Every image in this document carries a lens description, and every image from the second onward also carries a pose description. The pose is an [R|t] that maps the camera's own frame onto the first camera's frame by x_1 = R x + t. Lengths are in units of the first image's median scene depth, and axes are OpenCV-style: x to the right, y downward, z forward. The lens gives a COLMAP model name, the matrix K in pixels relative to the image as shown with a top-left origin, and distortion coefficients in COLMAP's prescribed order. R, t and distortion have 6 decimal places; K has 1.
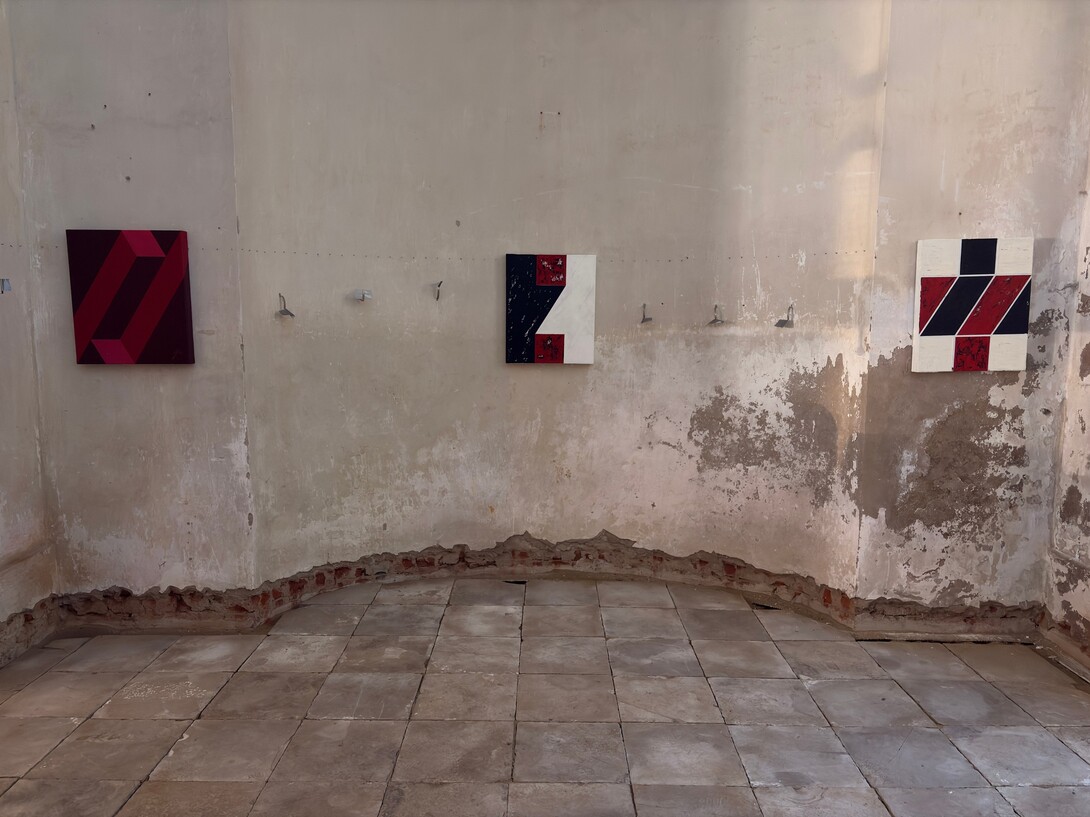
lens RADIAL K [[826.2, 0, 540.0], [0, 826.2, 417.0], [0, 0, 1]] dist [0.038974, -0.036681]
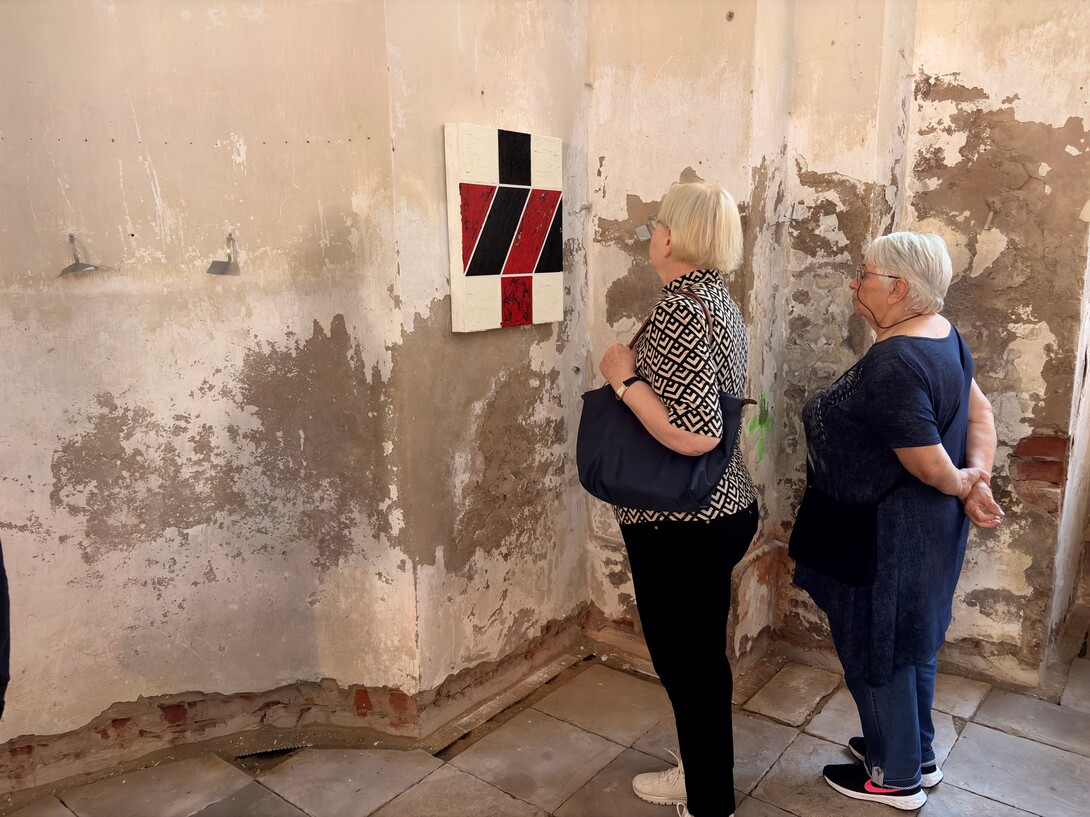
lens RADIAL K [[826.2, 0, 556.6], [0, 826.2, 412.4], [0, 0, 1]] dist [0.038974, -0.036681]
pose [[0.618855, -0.163377, 0.768327, -0.011985], [0.126716, 0.986084, 0.107617, -0.050206], [-0.775217, 0.030760, 0.630945, 0.494451]]
